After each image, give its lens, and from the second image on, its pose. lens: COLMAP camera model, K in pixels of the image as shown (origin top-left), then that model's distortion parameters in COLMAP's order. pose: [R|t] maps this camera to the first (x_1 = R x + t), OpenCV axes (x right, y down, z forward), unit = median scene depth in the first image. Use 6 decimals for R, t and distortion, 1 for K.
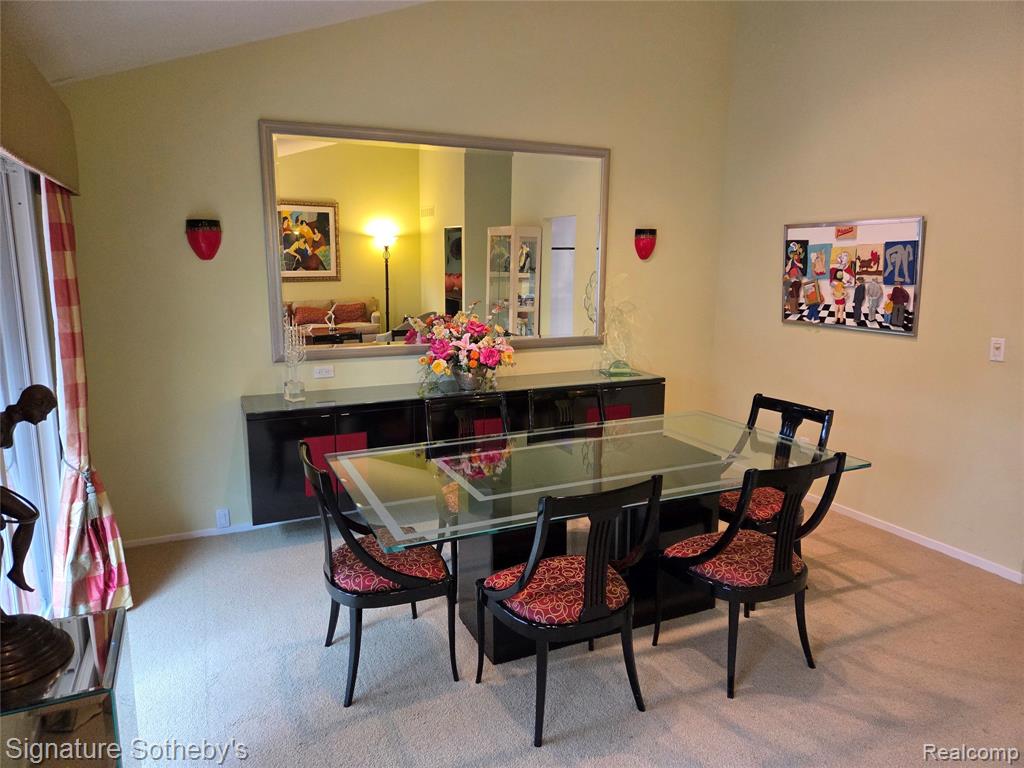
lens RADIAL K [[699.7, 0, 517.5], [0, 699.7, 379.6], [0, 0, 1]] dist [0.074858, -0.028130]
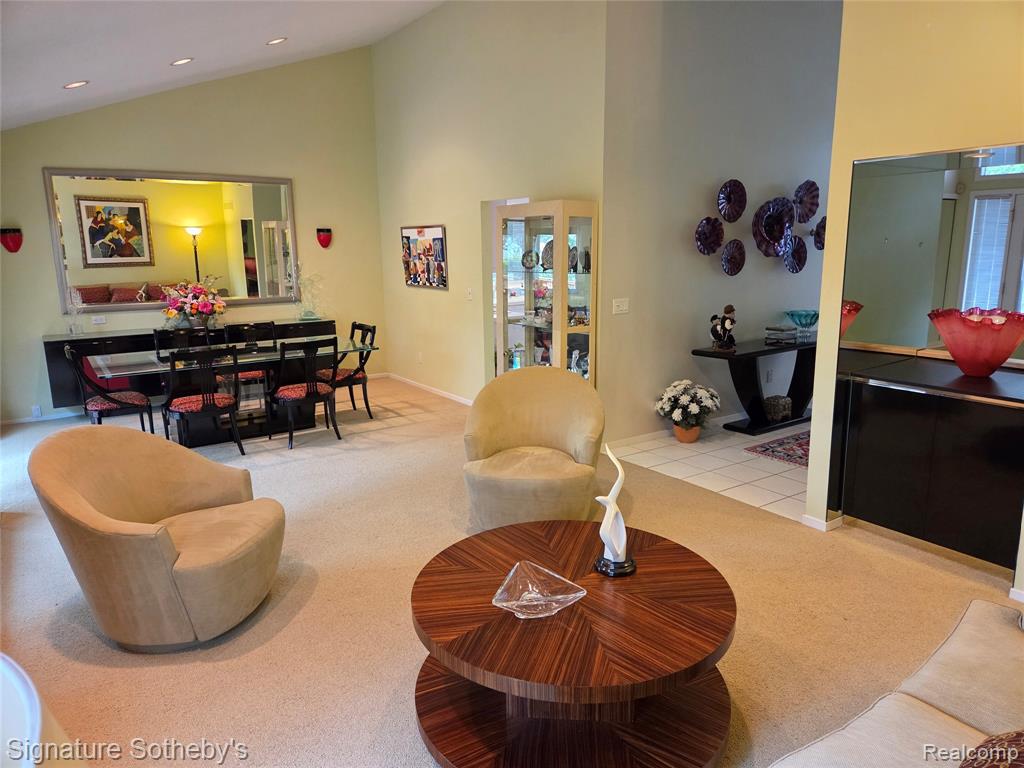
lens RADIAL K [[699.7, 0, 507.2], [0, 699.7, 377.8], [0, 0, 1]] dist [0.074858, -0.028130]
pose [[0.986457, -0.048063, 0.156823, 0.381982], [0.044454, 0.998661, 0.026441, 0.117900], [-0.157884, -0.019112, 0.987273, -0.768450]]
